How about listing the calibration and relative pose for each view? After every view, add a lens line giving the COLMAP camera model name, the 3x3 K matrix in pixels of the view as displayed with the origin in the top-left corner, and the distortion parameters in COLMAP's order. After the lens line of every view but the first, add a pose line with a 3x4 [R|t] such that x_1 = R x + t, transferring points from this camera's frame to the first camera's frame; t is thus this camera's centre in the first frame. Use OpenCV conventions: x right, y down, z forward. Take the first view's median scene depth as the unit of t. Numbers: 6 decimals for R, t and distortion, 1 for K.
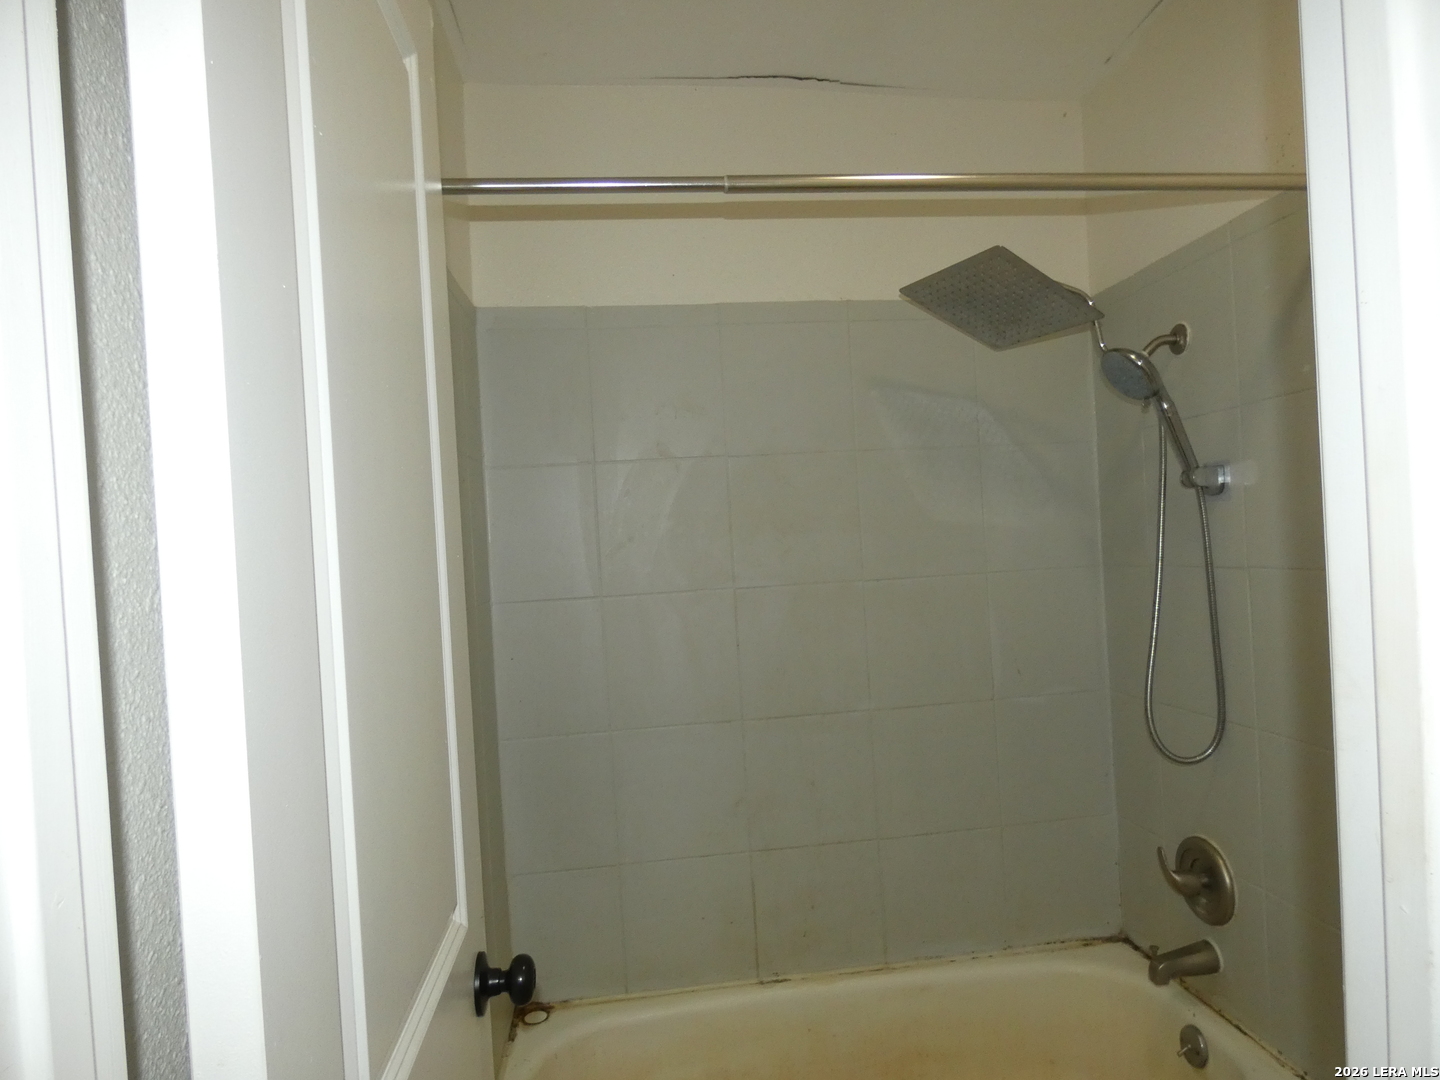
lens RADIAL K [[872.7, 0, 720.5], [0, 872.7, 549.6], [0, 0, 1]] dist [0.021800, -0.024309]
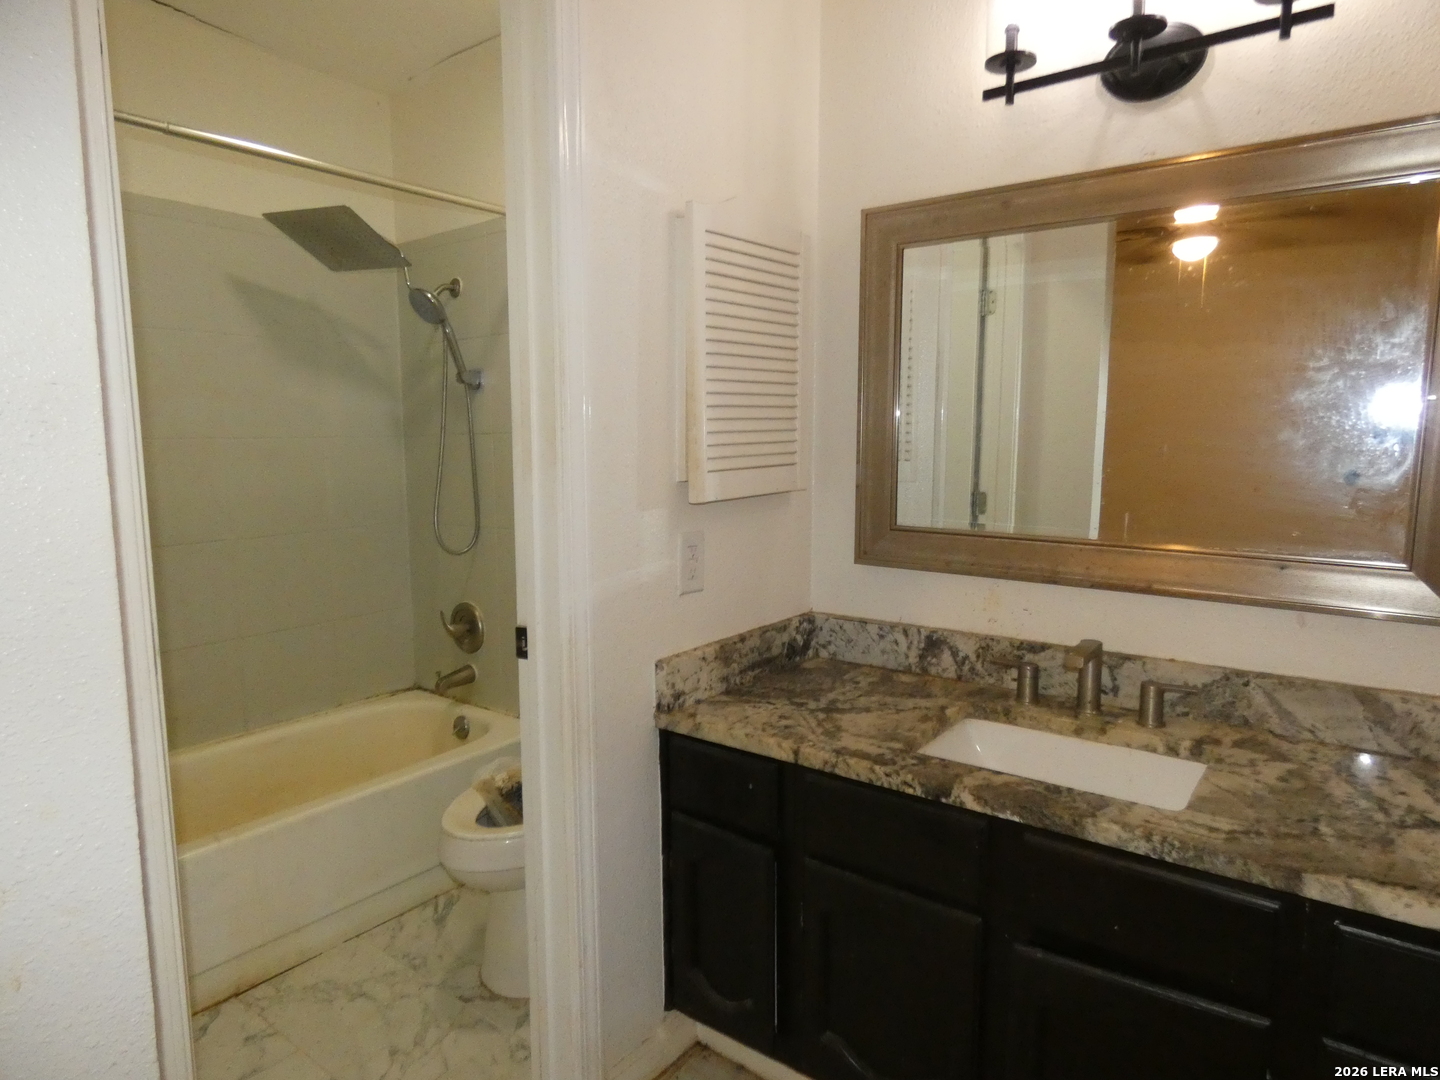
lens RADIAL K [[862.8, 0, 718.9], [0, 862.8, 540.3], [0, 0, 1]] dist [0.000914, 0.000350]
pose [[0.705031, -0.036435, 0.708240, -0.253589], [-0.032140, 0.996012, 0.083235, 0.066229], [-0.708448, -0.081446, 0.701048, -0.452248]]
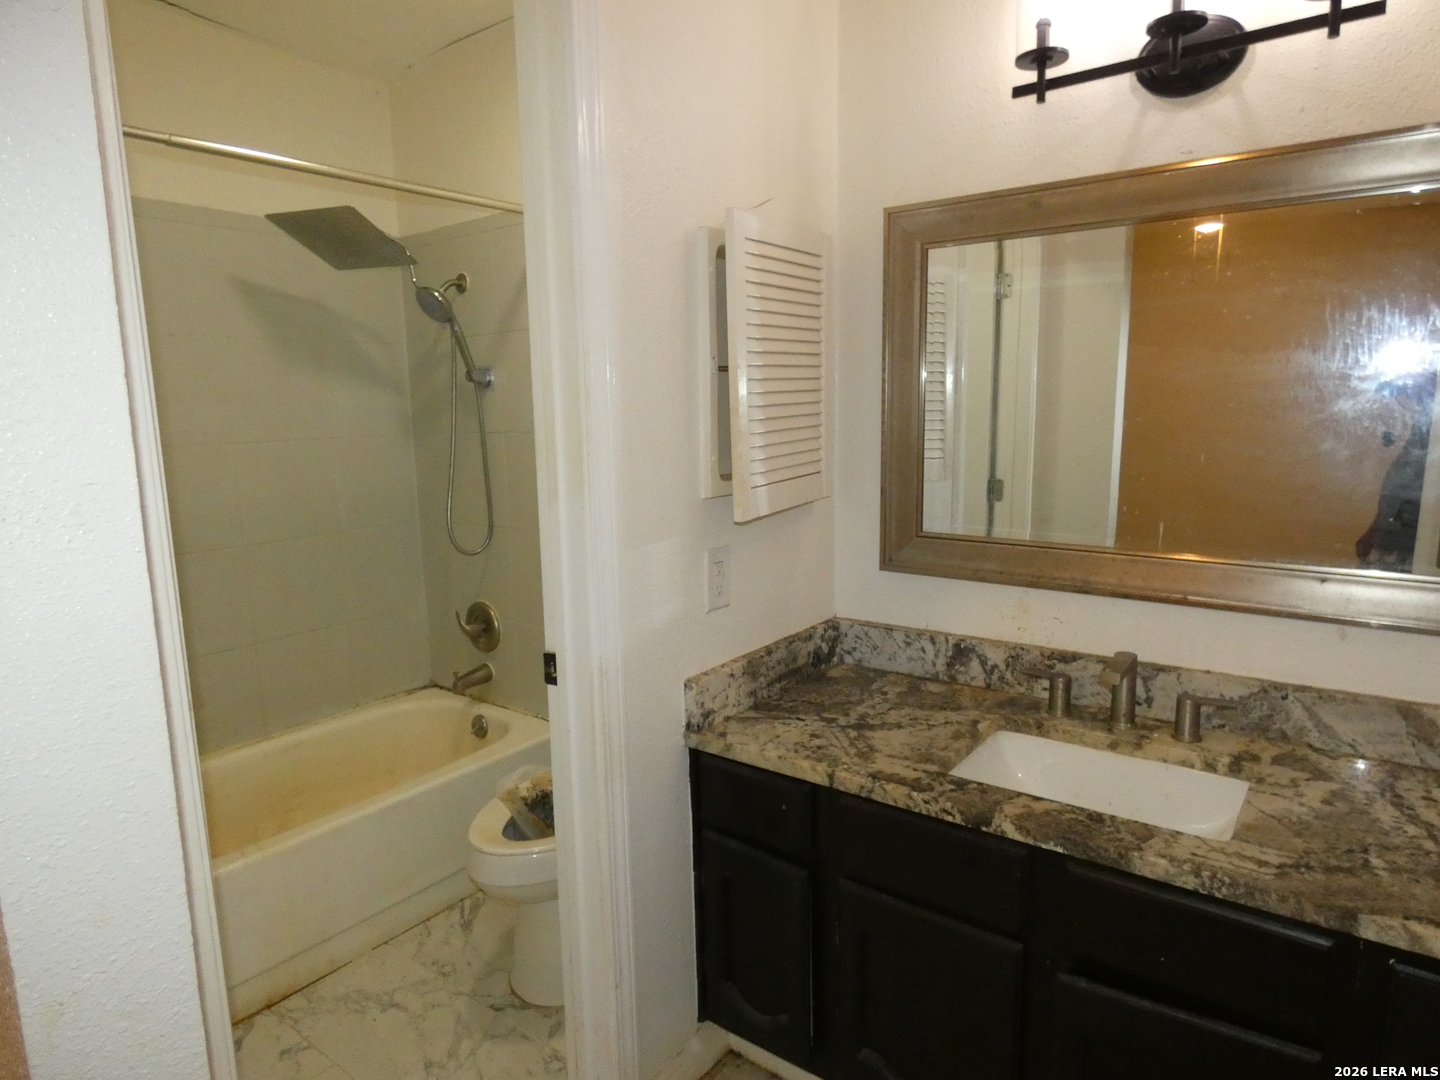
lens RADIAL K [[864.5, 0, 720.0], [0, 864.5, 540.0], [0, 0, 1]] dist [0.002717, -0.000822]
pose [[0.705609, -0.073363, 0.704793, -0.259156], [-0.014686, 0.992898, 0.118056, 0.021562], [-0.708449, -0.093652, 0.699521, -0.423332]]
